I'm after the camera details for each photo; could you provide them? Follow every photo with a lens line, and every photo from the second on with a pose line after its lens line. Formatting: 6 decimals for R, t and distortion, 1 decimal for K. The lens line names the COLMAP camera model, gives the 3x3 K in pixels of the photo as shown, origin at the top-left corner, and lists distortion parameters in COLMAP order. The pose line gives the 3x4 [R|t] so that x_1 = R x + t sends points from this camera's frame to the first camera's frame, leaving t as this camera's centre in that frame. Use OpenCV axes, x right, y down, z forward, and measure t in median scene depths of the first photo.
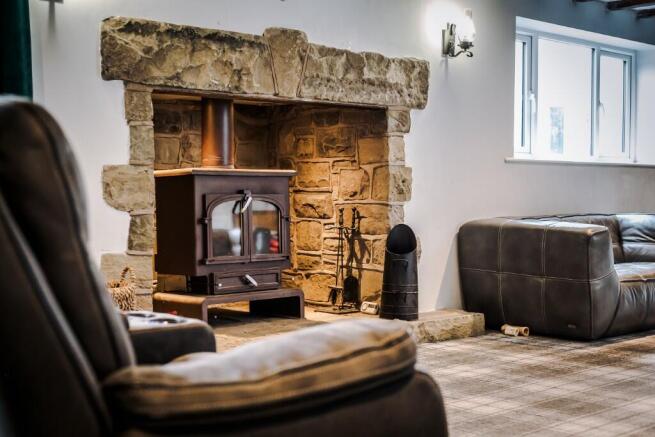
lens RADIAL K [[944.6, 0, 327.5], [0, 944.6, 218.5], [0, 0, 1]] dist [-0.004033, 0.001727]
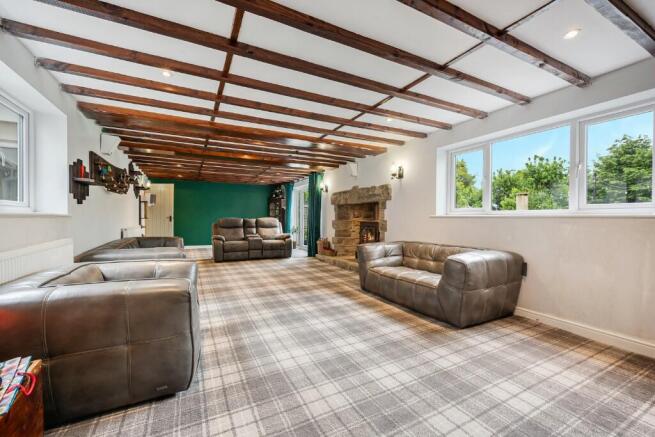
lens RADIAL K [[266.0, 0, 327.5], [0, 266.0, 218.5], [0, 0, 1]] dist [0.000856, 0.000148]
pose [[-0.272698, -0.003641, -0.962093, 0.964701], [-0.035026, 0.999368, 0.006146, -0.059636], [0.961462, 0.035374, -0.272653, 1.074138]]
